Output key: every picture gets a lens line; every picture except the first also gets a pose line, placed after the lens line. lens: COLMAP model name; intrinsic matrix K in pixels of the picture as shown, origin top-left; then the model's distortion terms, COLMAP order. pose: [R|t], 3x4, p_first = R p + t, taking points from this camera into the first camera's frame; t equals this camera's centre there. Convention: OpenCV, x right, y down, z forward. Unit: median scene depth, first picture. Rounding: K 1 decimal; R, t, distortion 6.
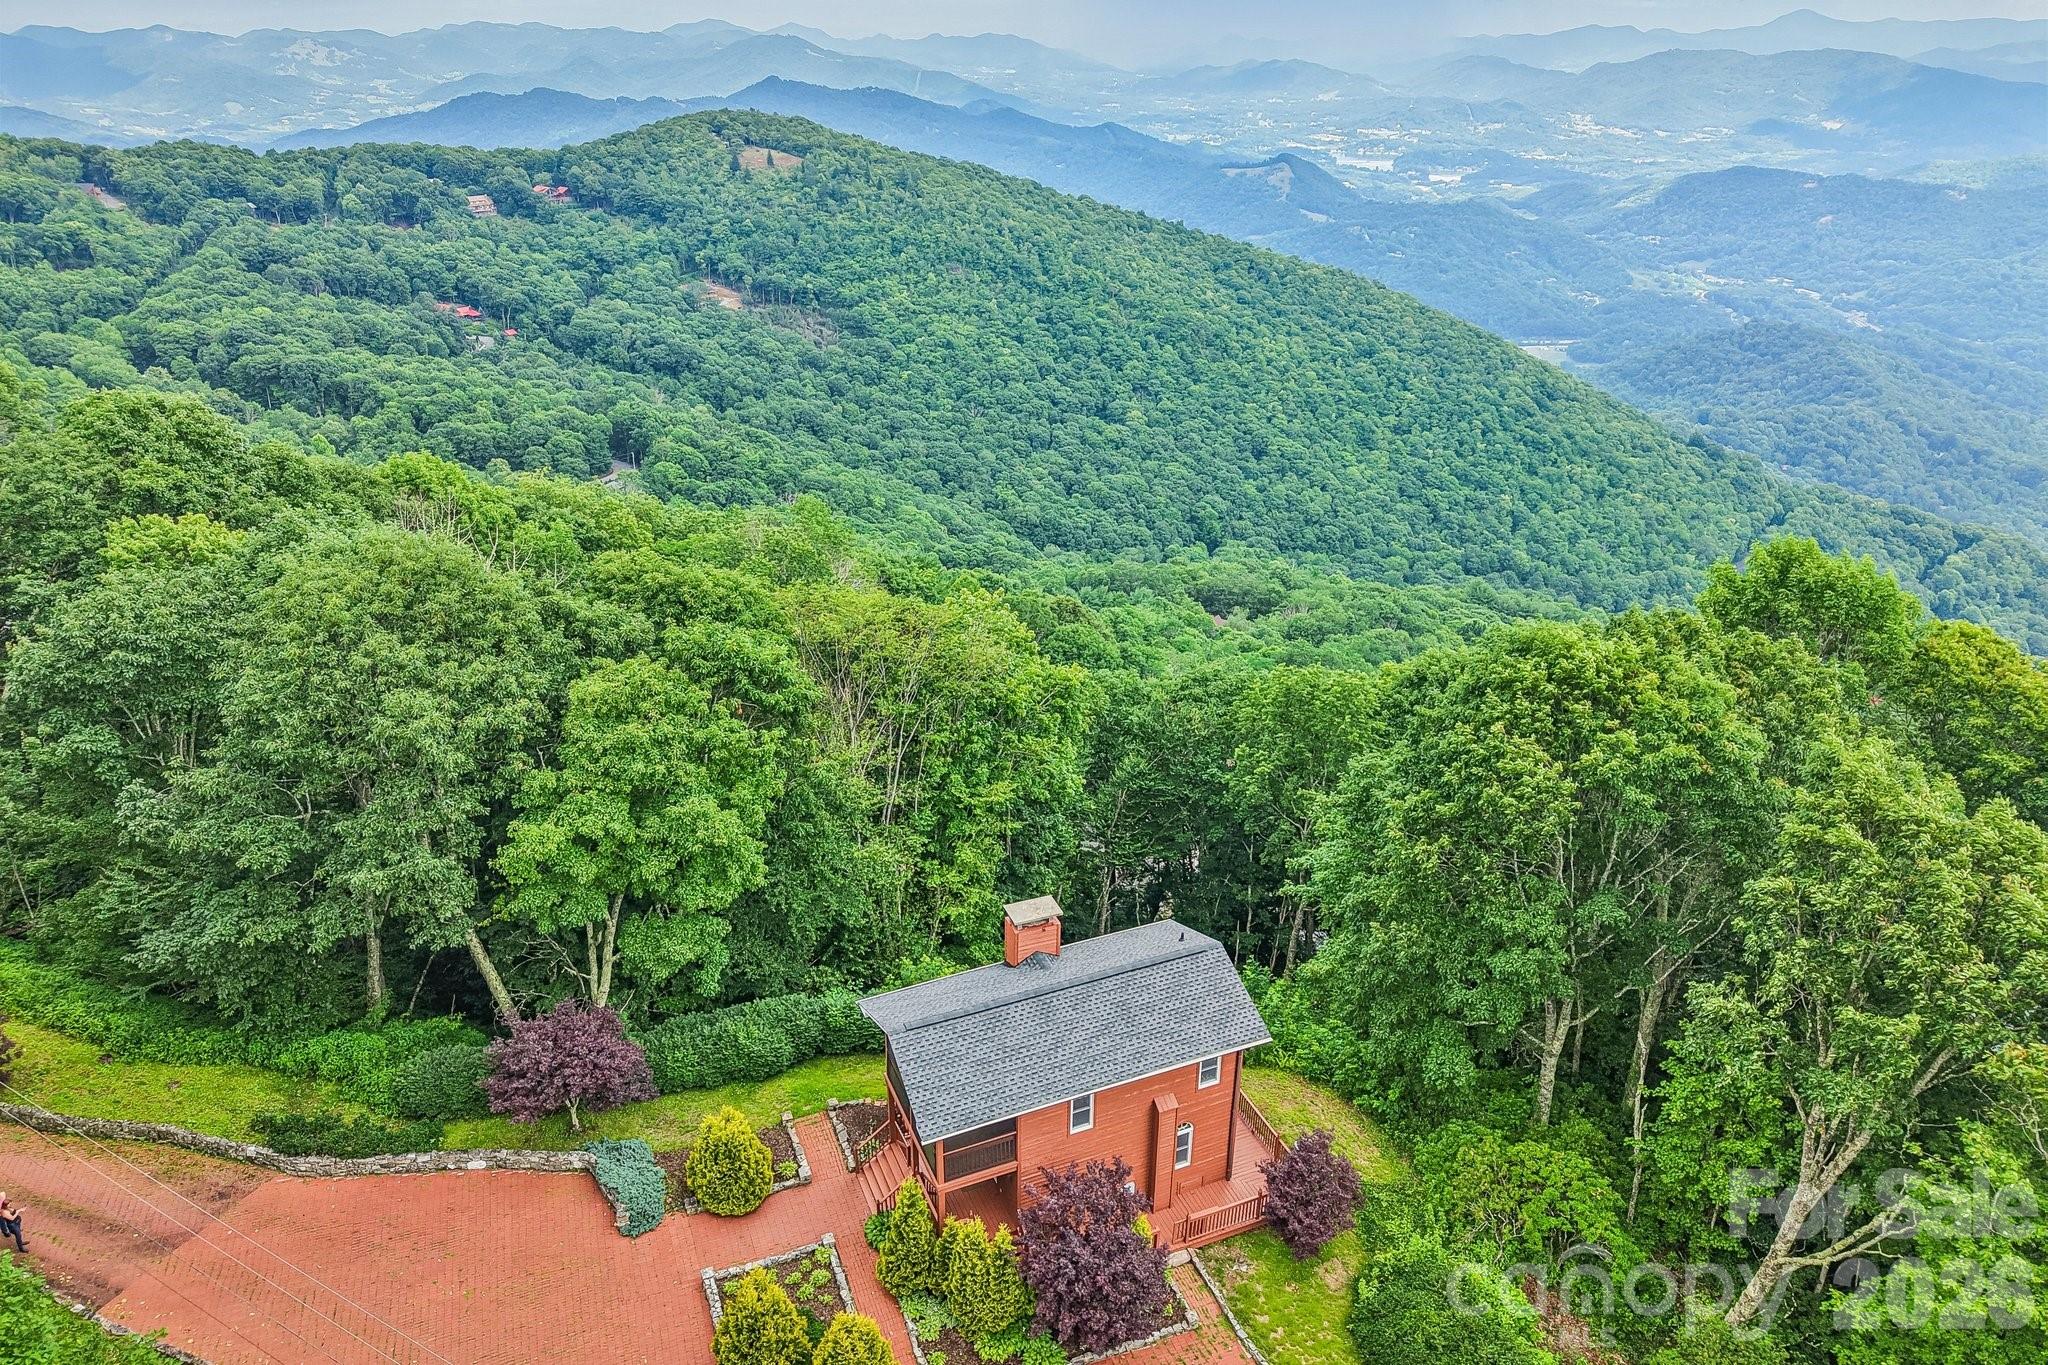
lens RADIAL K [[1351.6, 0, 1017.4], [0, 1351.6, 685.3], [0, 0, 1]] dist [0.044506, -0.051258]
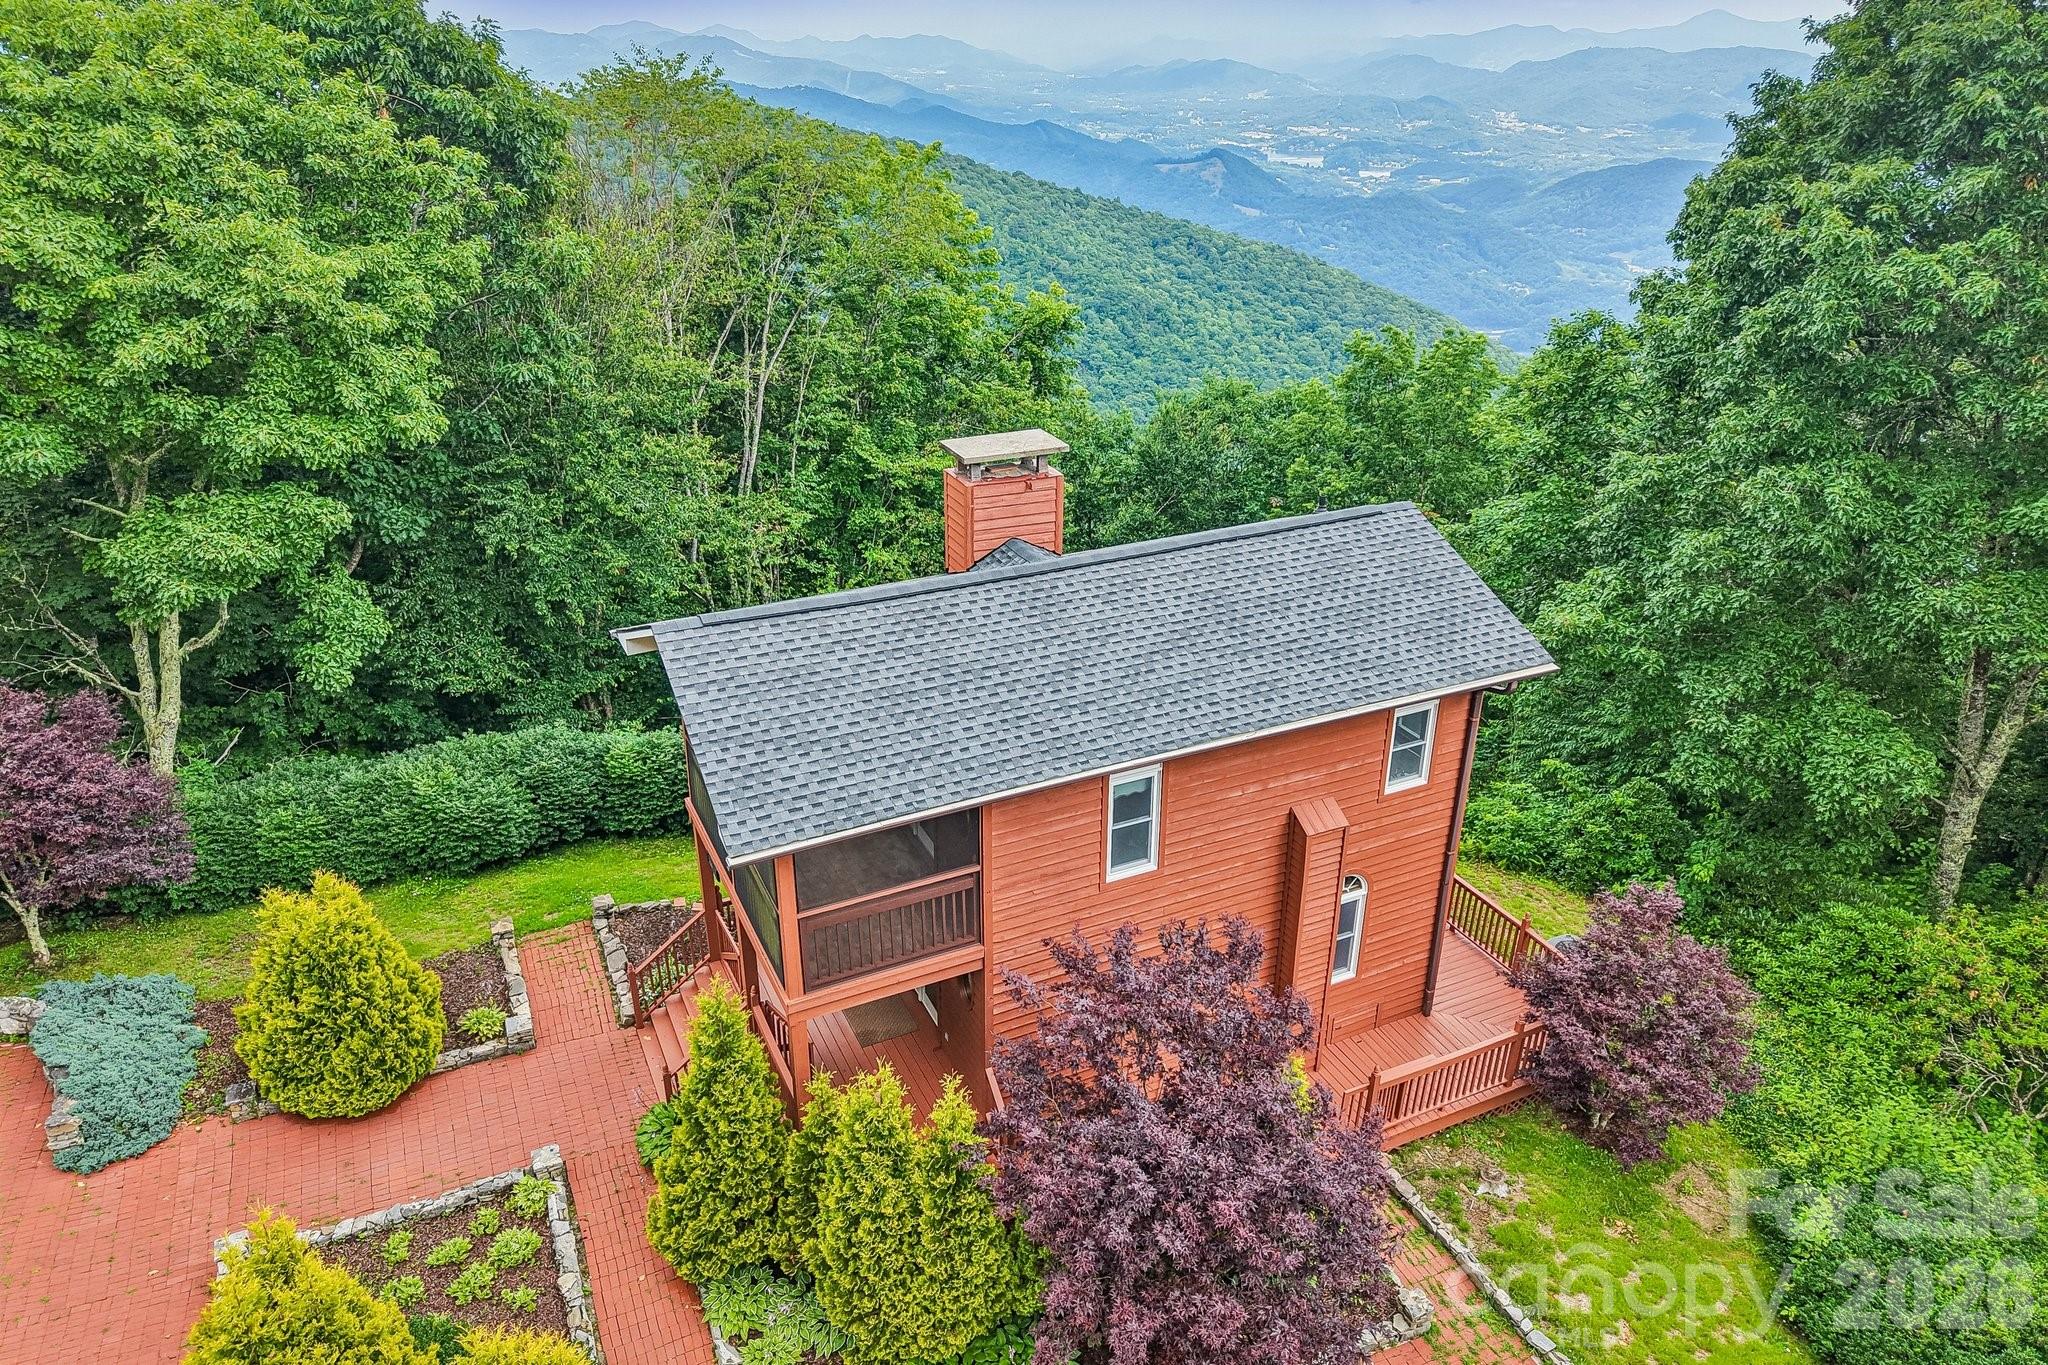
lens RADIAL K [[1351.6, 0, 1011.2], [0, 1351.6, 685.6], [0, 0, 1]] dist [0.044506, -0.051258]
pose [[0.999073, -0.024122, 0.035658, -0.003635], [0.024189, 0.999706, -0.001465, 0.221871], [-0.035612, 0.002327, 0.999363, 0.478472]]
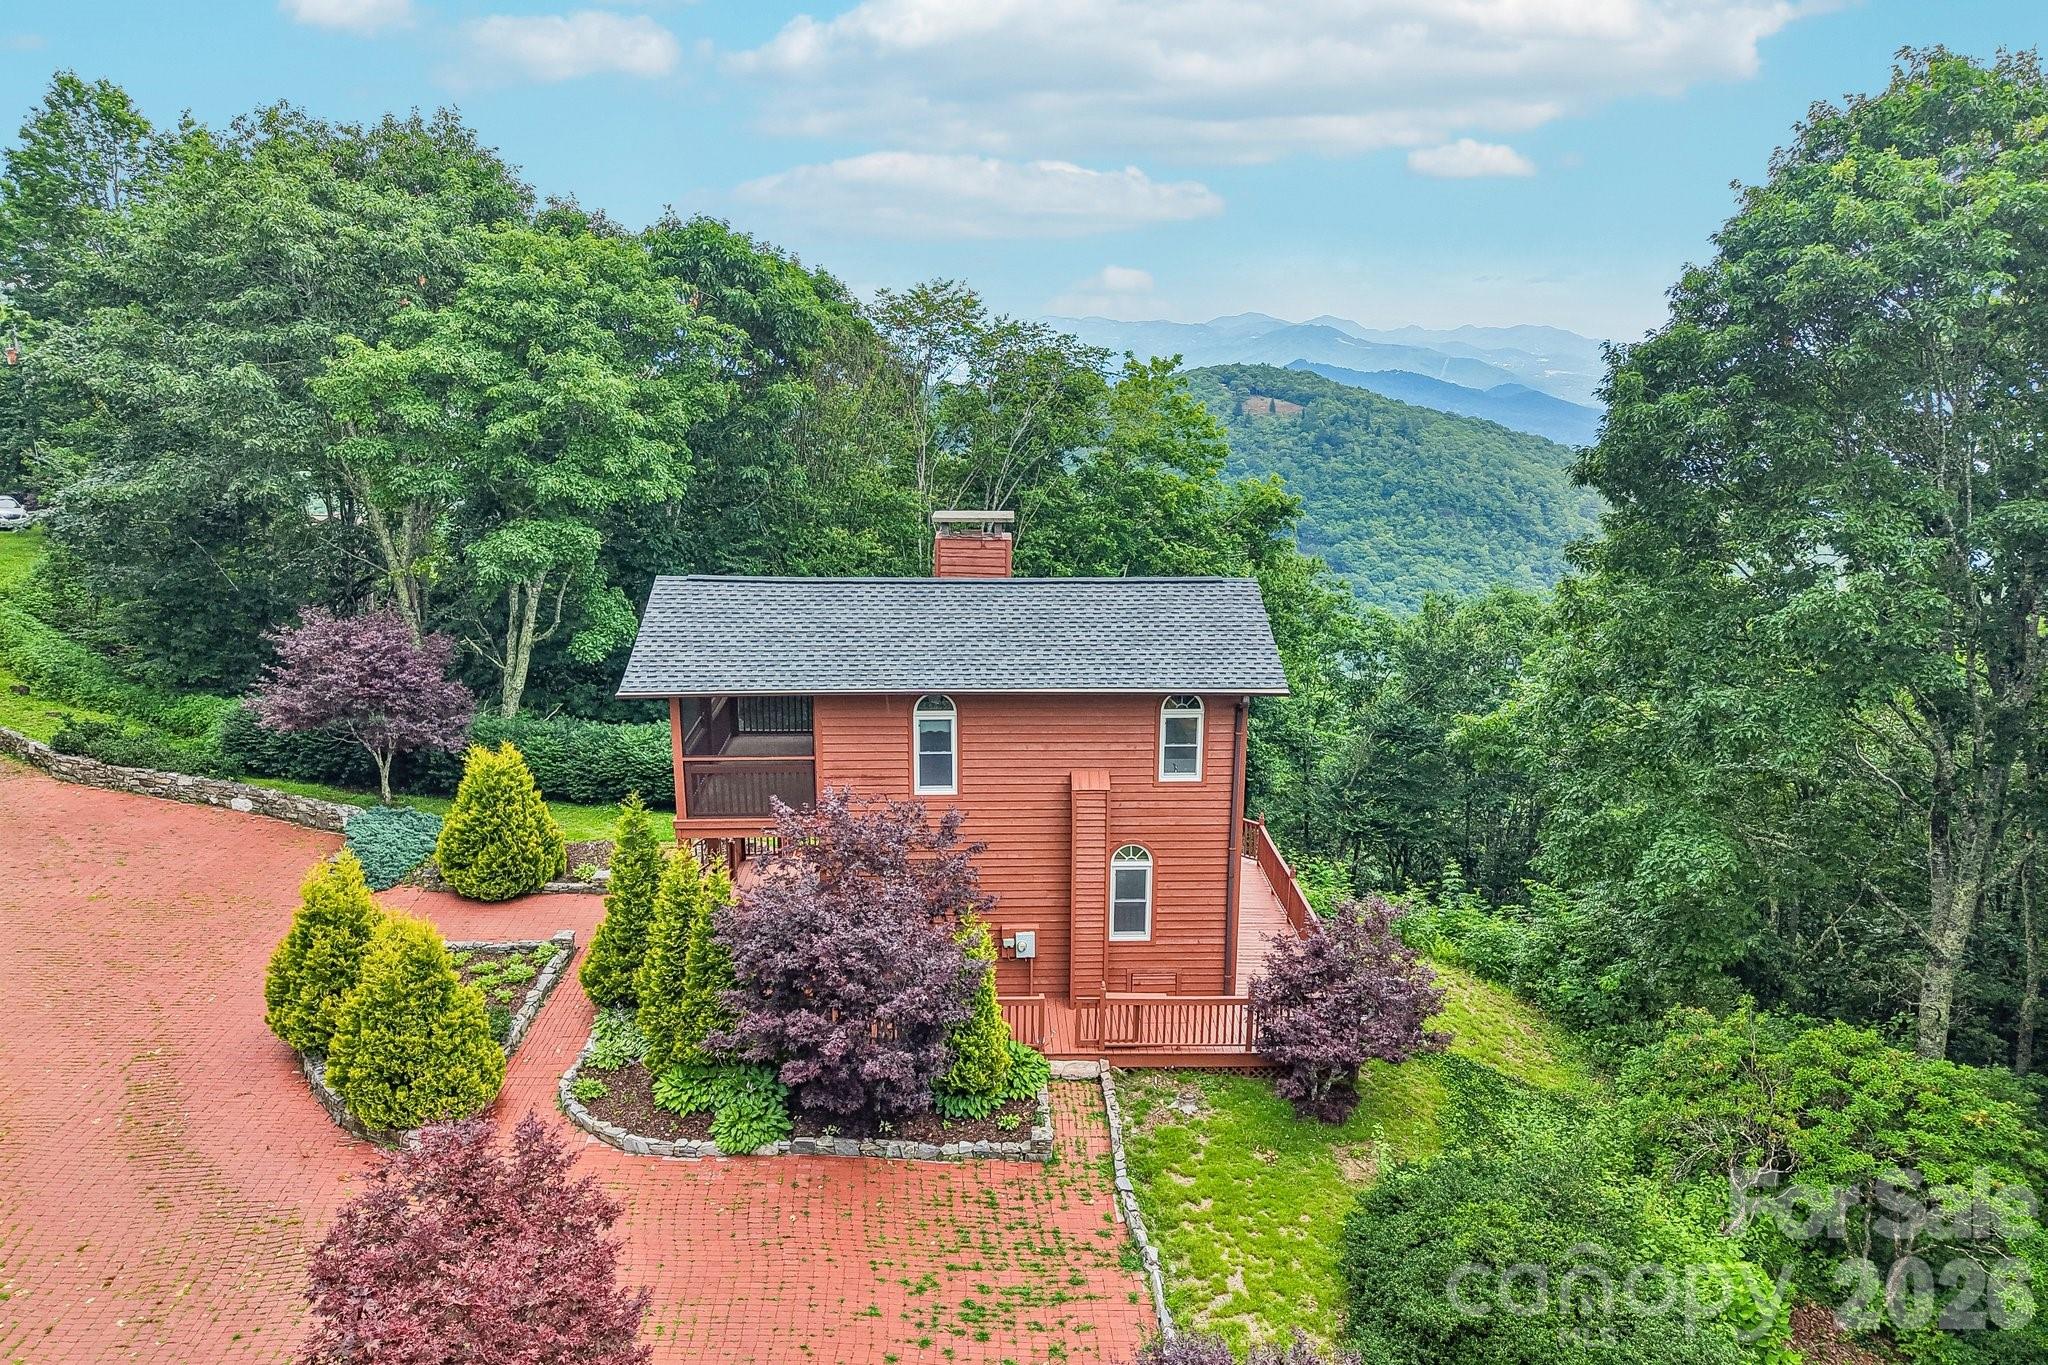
lens RADIAL K [[1351.6, 0, 1021.1], [0, 1351.6, 685.3], [0, 0, 1]] dist [0.044506, -0.051258]
pose [[0.934963, 0.090965, -0.342884, 0.230912], [-0.153938, 0.974854, -0.161129, 0.306764], [0.319605, 0.203432, 0.925455, 0.381955]]
